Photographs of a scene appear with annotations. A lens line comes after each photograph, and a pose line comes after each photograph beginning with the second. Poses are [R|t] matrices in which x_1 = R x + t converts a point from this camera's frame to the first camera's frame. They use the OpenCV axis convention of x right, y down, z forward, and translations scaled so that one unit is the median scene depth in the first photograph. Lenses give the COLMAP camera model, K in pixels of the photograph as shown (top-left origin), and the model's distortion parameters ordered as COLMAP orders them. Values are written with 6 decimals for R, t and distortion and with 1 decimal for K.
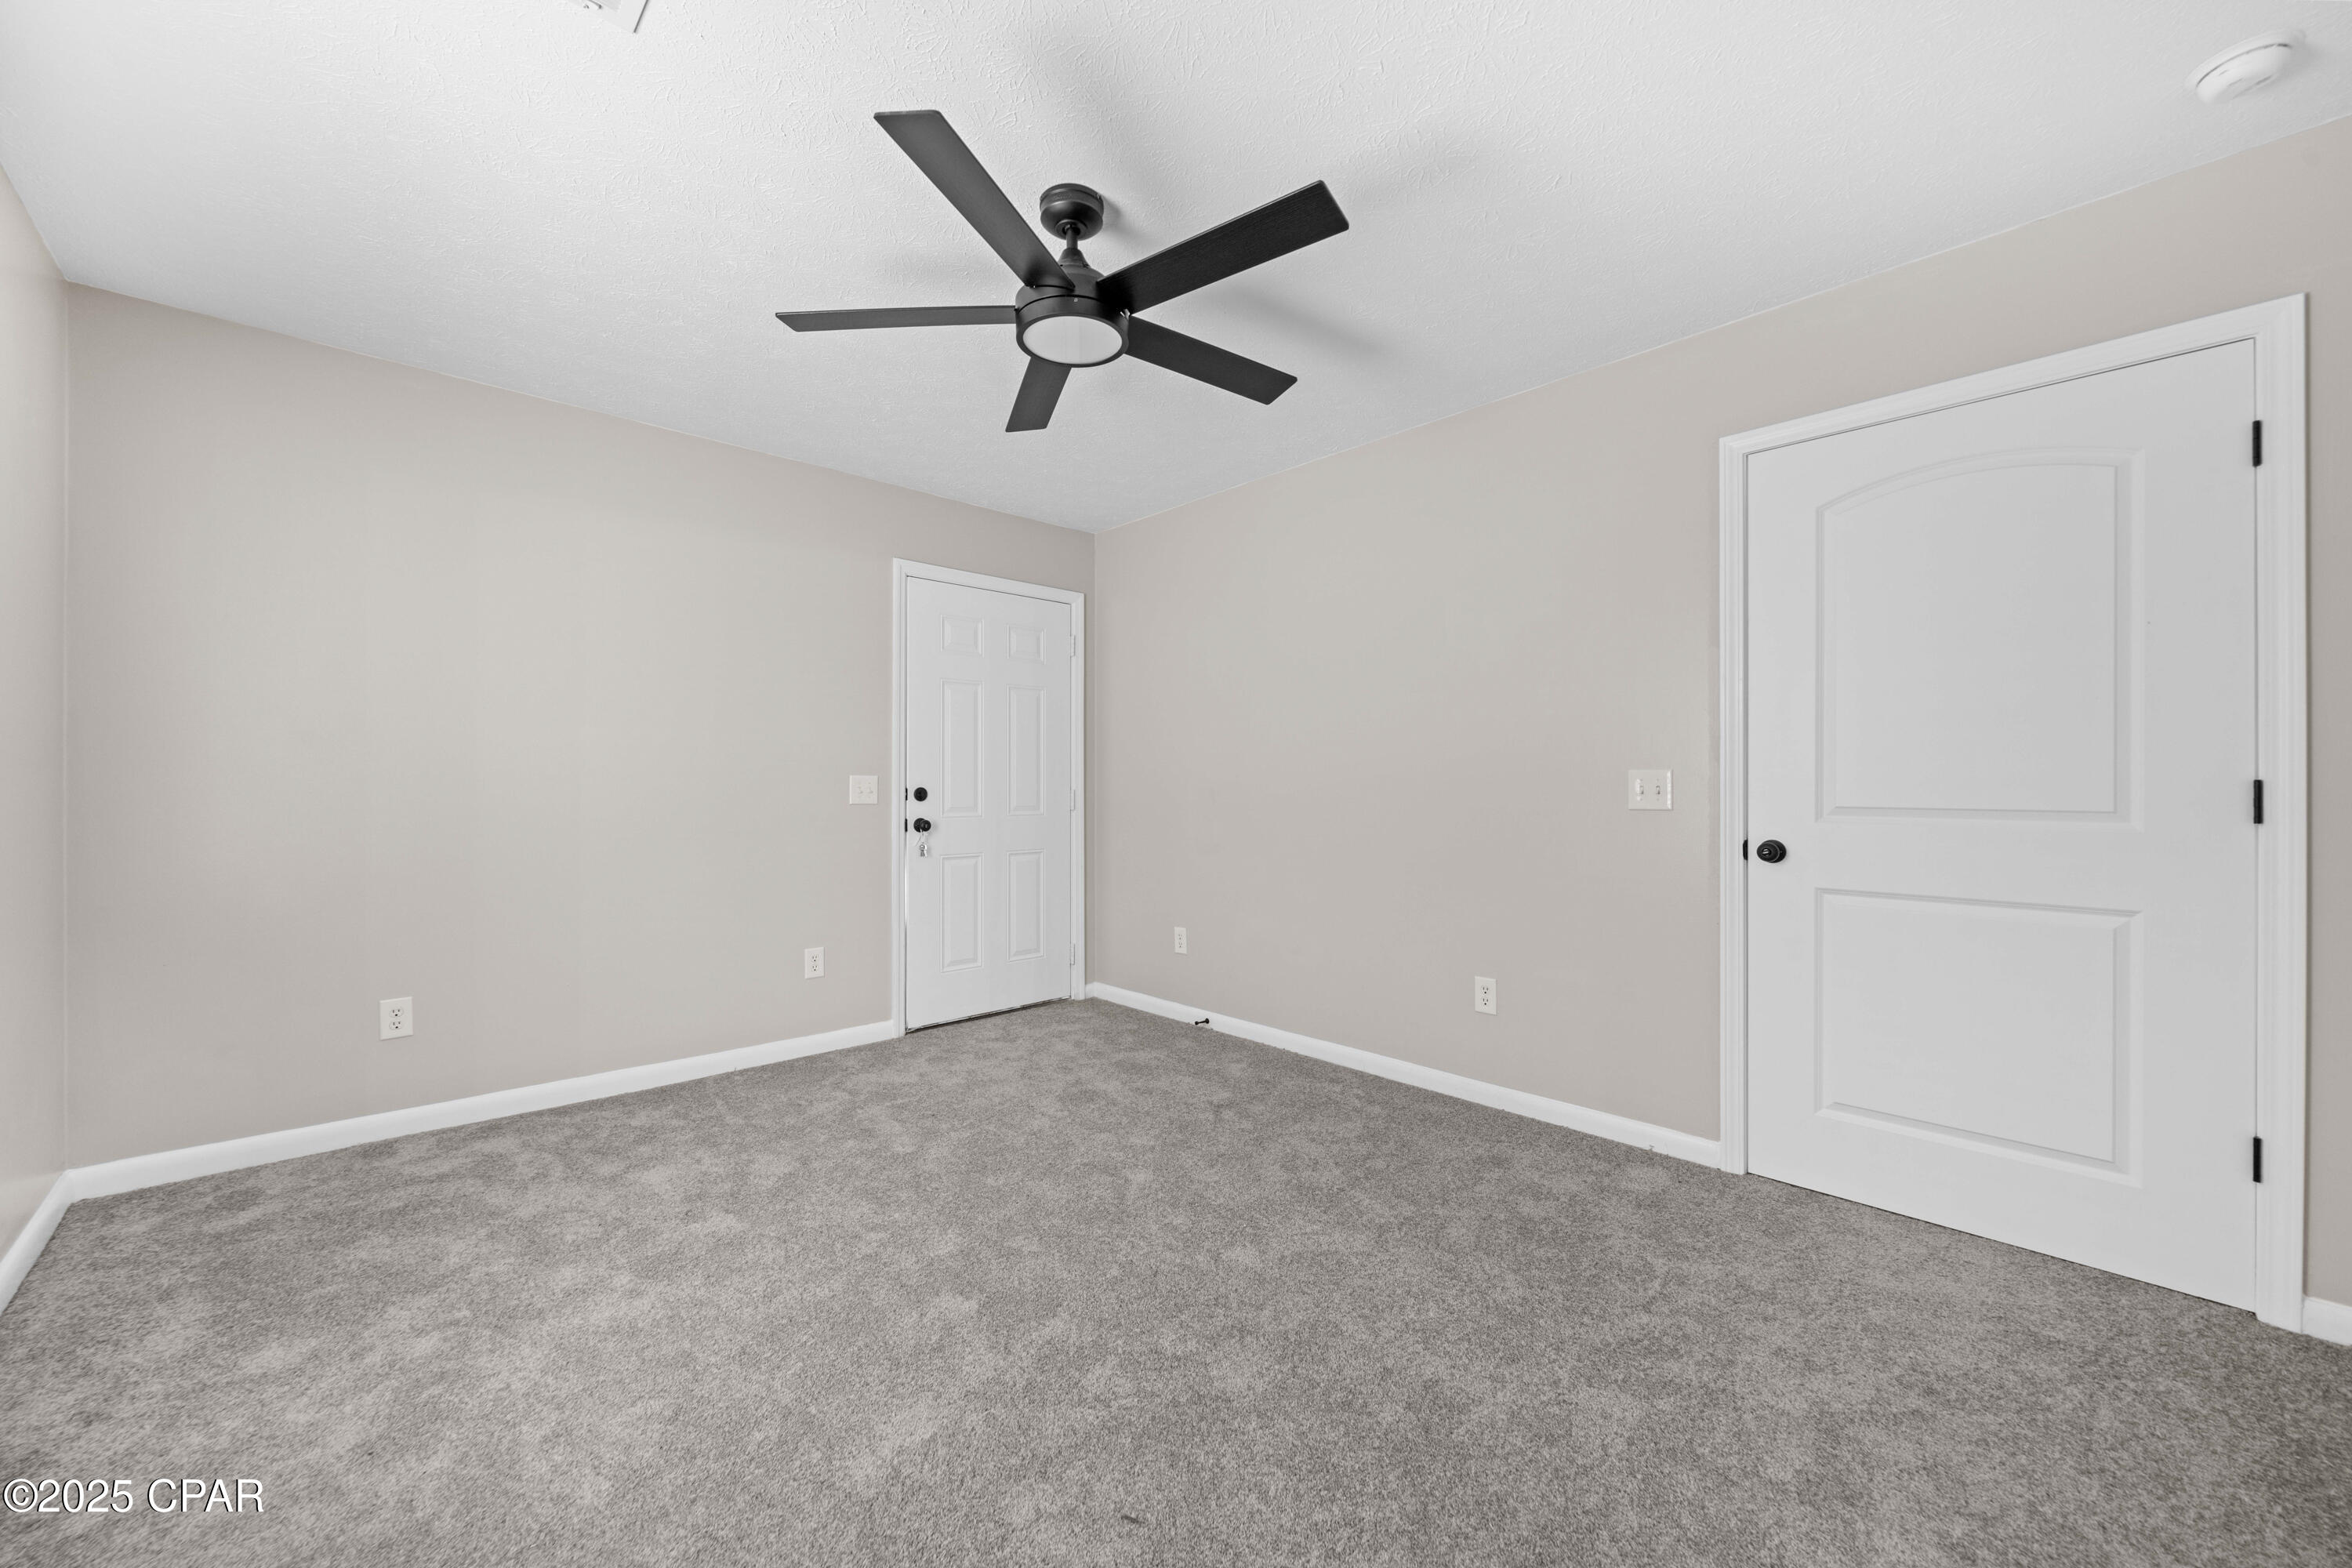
lens RADIAL K [[901.2, 0, 1181.2], [0, 901.2, 767.4], [0, 0, 1]] dist [0.000512, 0.000186]
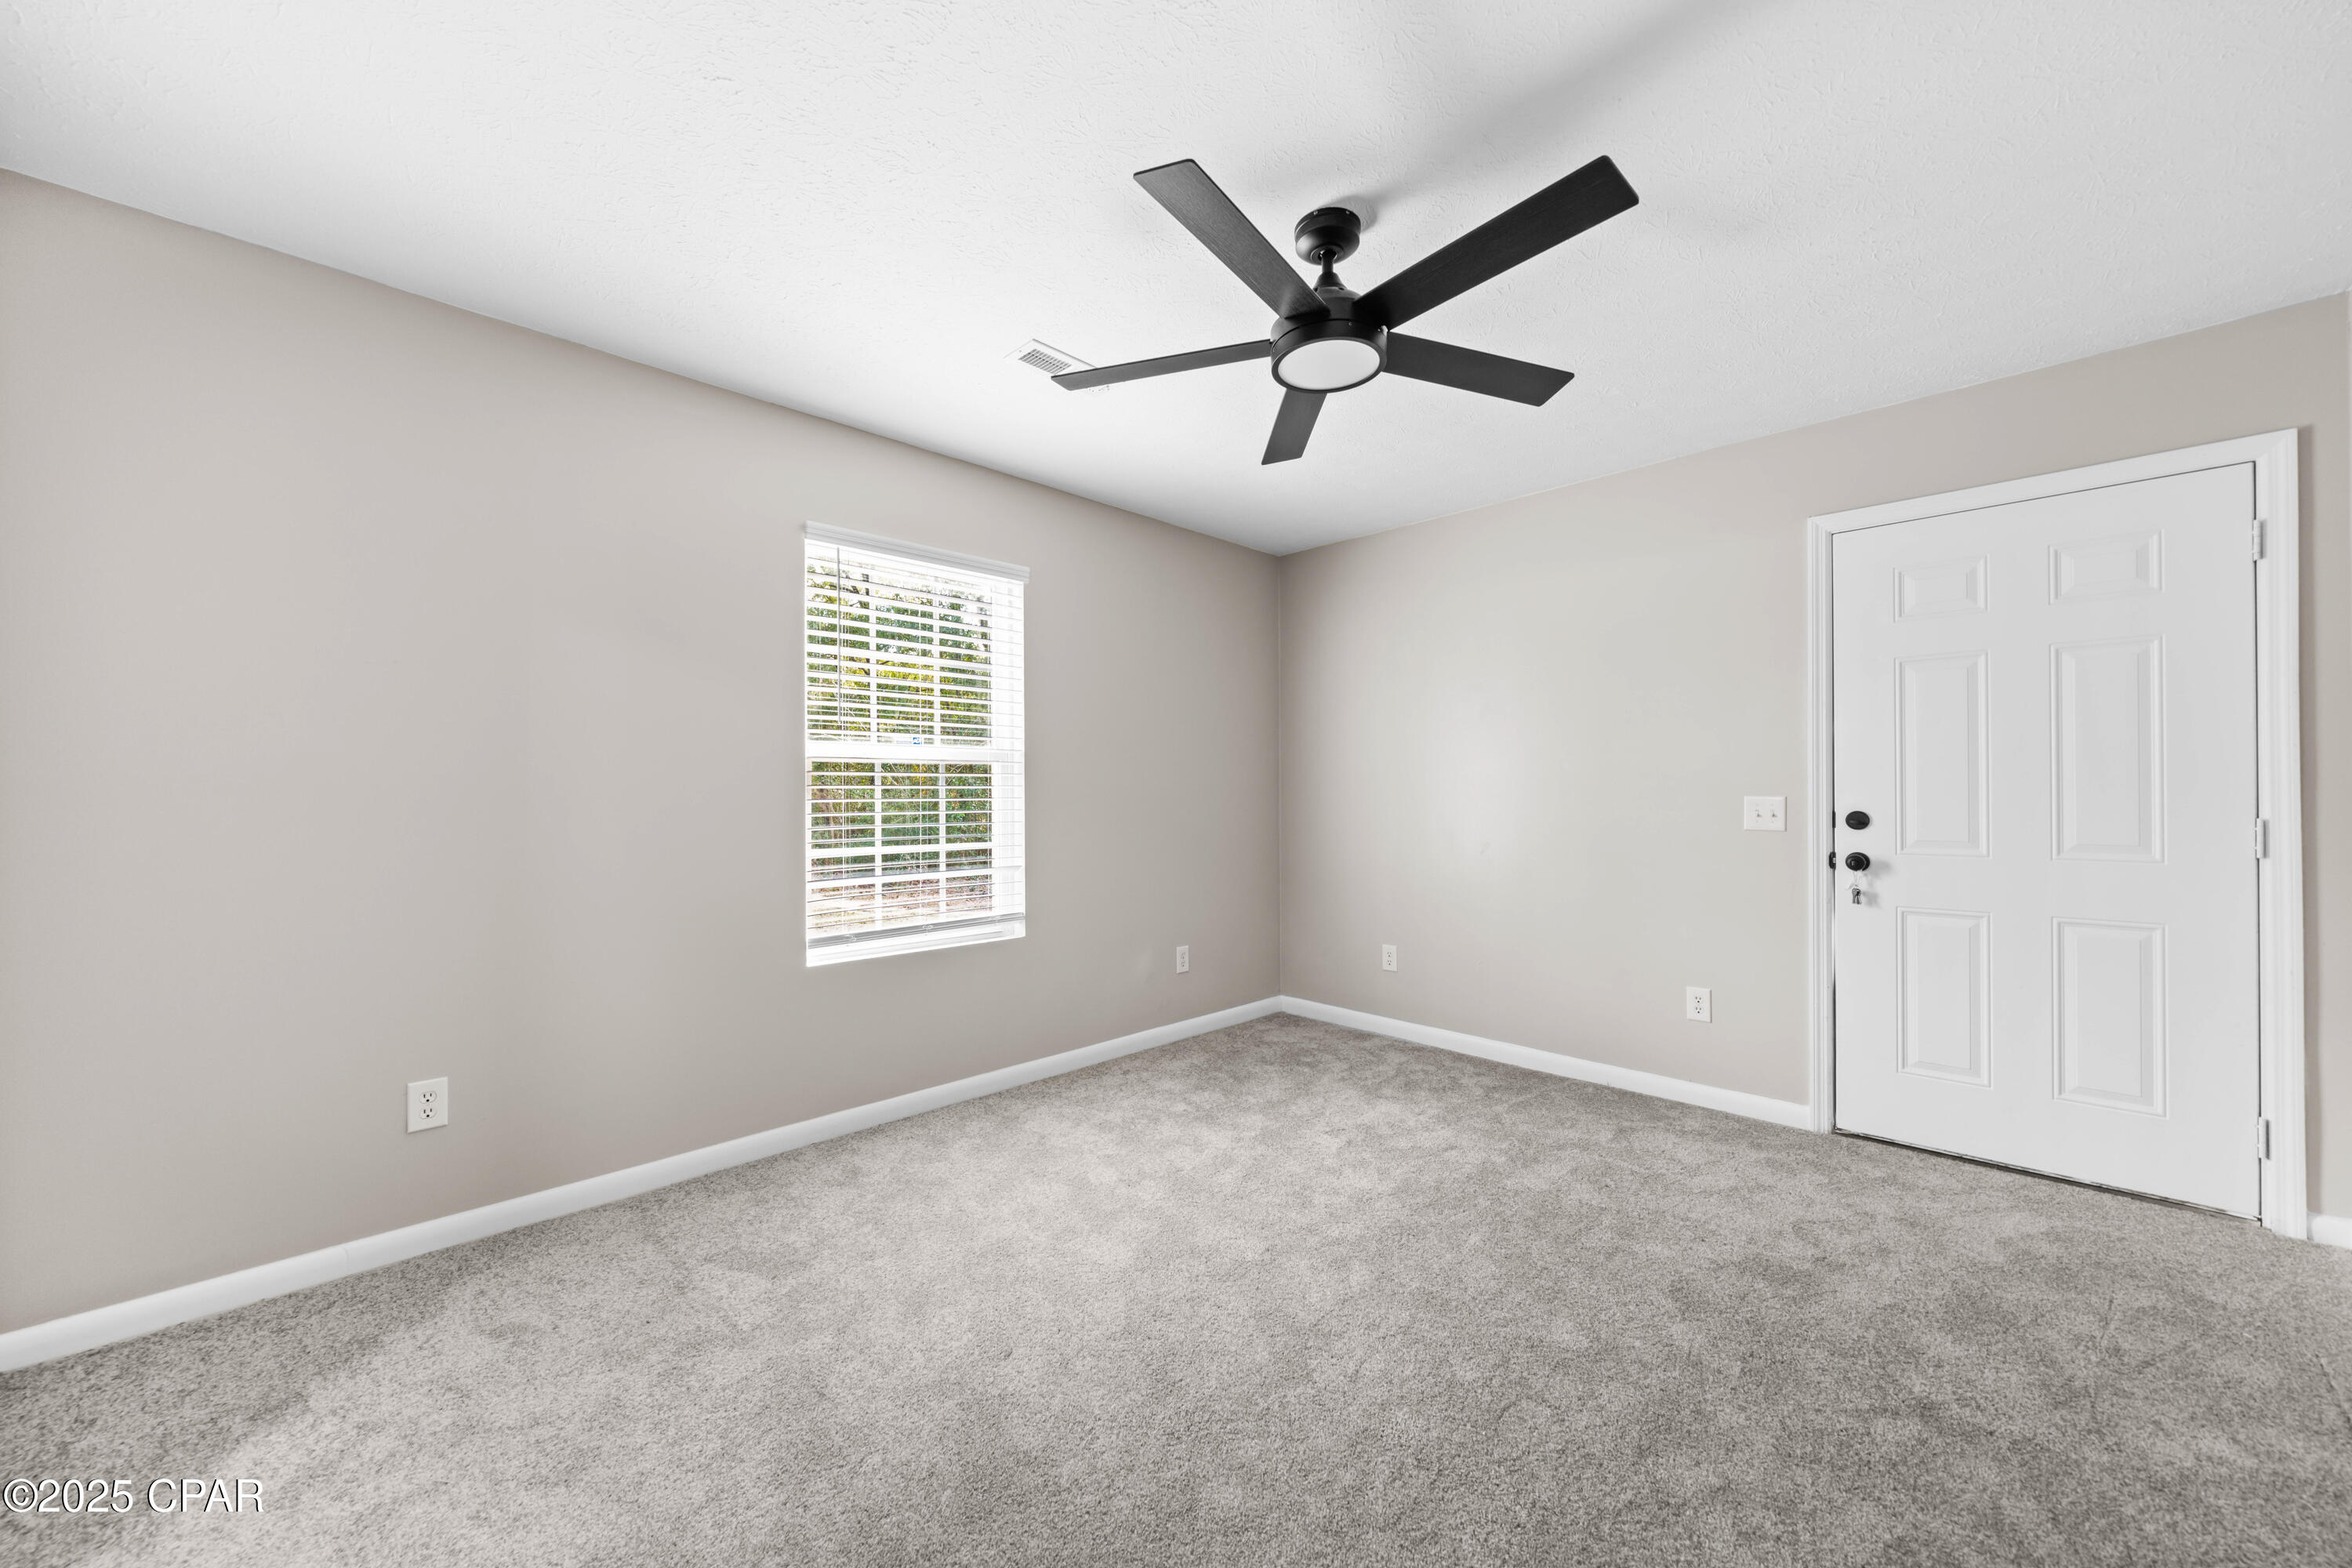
lens RADIAL K [[911.2, 0, 1184.2], [0, 911.2, 797.4], [0, 0, 1]] dist [-0.000369, 0.000070]
pose [[0.011734, -0.000194, -0.999931, 0.577543], [0.018118, 0.999836, 0.000018, 0.001351], [0.999767, -0.018117, 0.011736, 0.559147]]
